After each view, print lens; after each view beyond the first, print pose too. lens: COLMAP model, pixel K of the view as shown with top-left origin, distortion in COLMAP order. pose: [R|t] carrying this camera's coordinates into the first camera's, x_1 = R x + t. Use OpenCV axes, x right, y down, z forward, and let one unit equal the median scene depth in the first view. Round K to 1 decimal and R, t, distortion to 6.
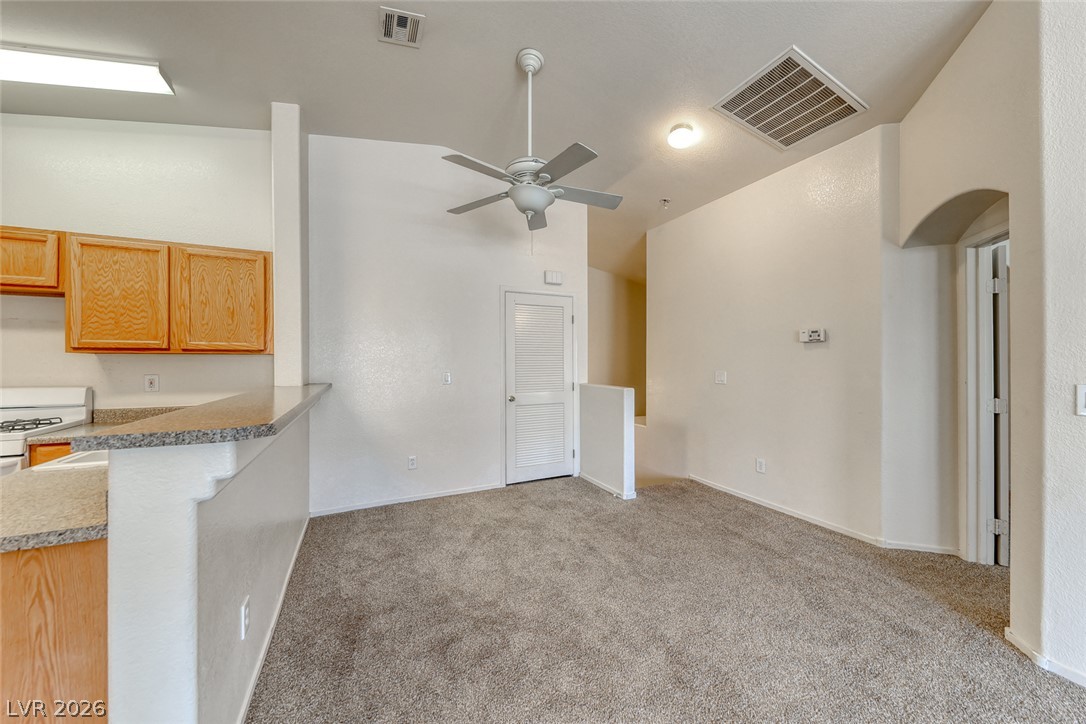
lens RADIAL K [[379.7, 0, 542.0], [0, 379.7, 362.0], [0, 0, 1]] dist [0.015390, -0.008267]
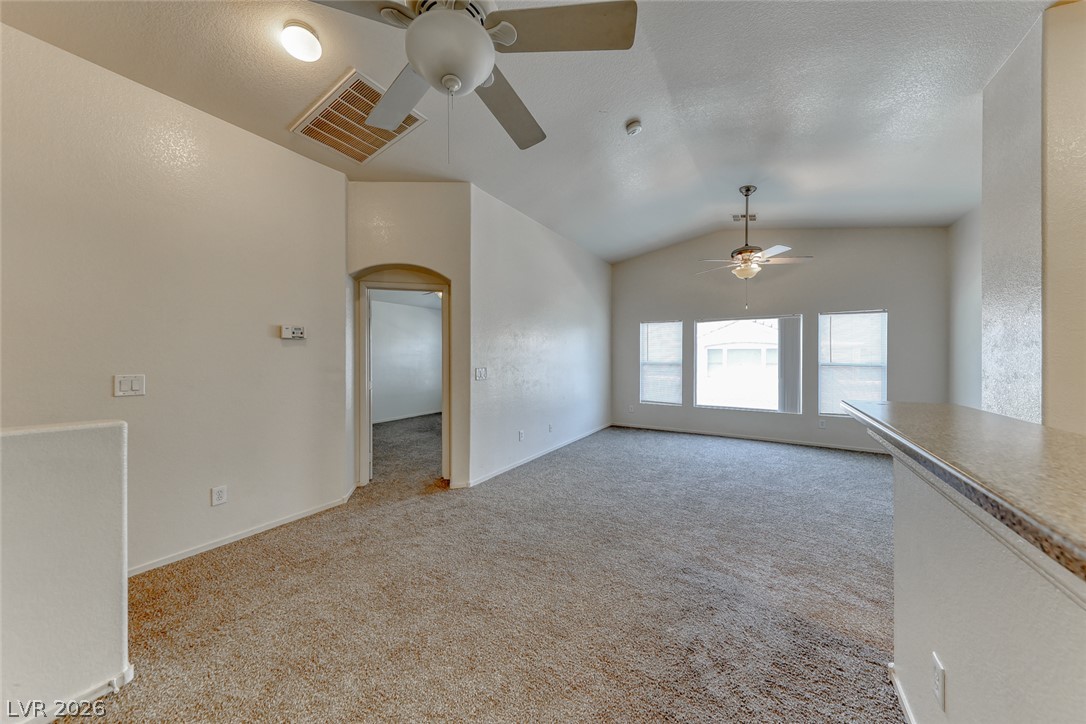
lens RADIAL K [[368.3, 0, 539.2], [0, 368.3, 359.5], [0, 0, 1]] dist [0.016962, -0.000199]
pose [[-0.544630, -0.001796, 0.838675, -0.523292], [-0.001867, 0.999998, 0.000929, -0.000953], [-0.838674, -0.001060, -0.544632, 1.144875]]
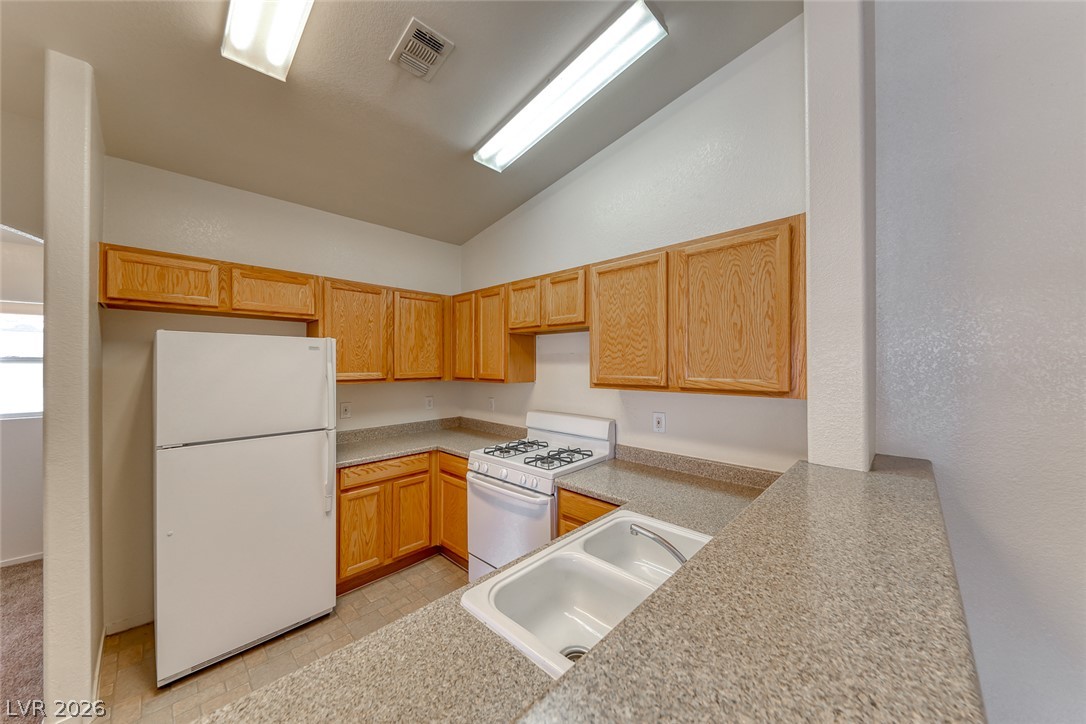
lens RADIAL K [[375.6, 0, 538.6], [0, 375.6, 364.1], [0, 0, 1]] dist [0.023777, -0.008124]
pose [[0.344325, 0.001032, -0.938850, -0.348580], [0.002742, 0.999994, 0.002105, -0.079209], [0.938846, -0.003299, 0.344320, 0.486262]]
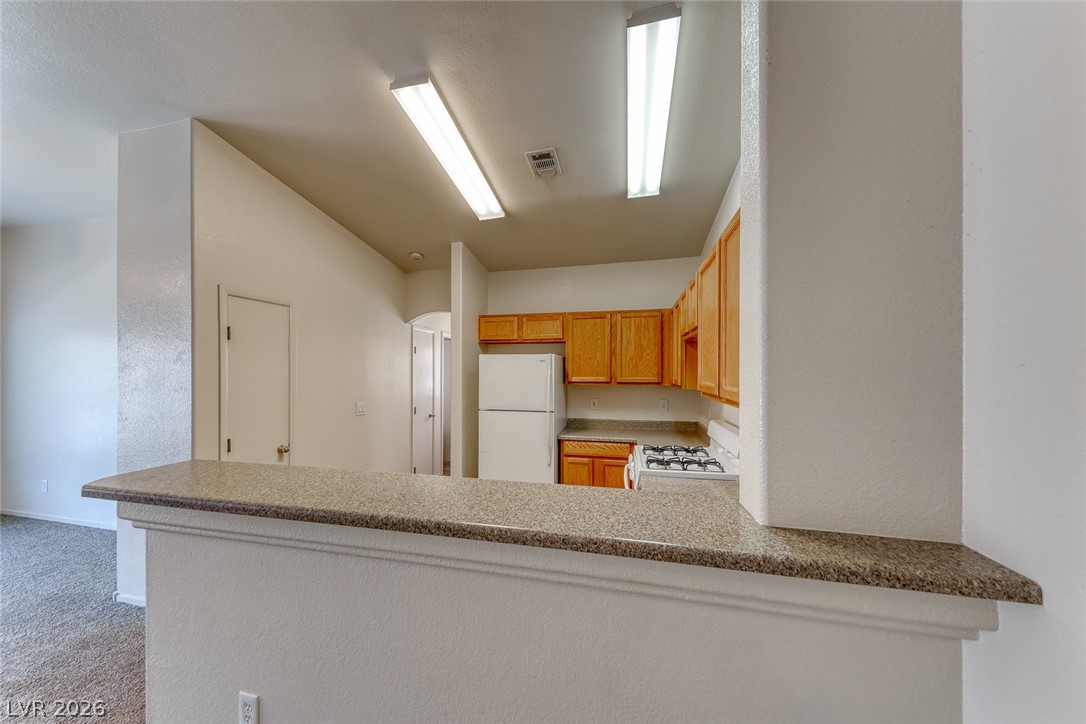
lens RADIAL K [[369.0, 0, 541.5], [0, 369.0, 373.0], [0, 0, 1]] dist [0.015203, -0.000043]
pose [[-0.629207, 0.002769, -0.777232, -0.278521], [0.000420, 0.999995, 0.003223, -0.074284], [0.777237, 0.001701, -0.629205, 1.128864]]
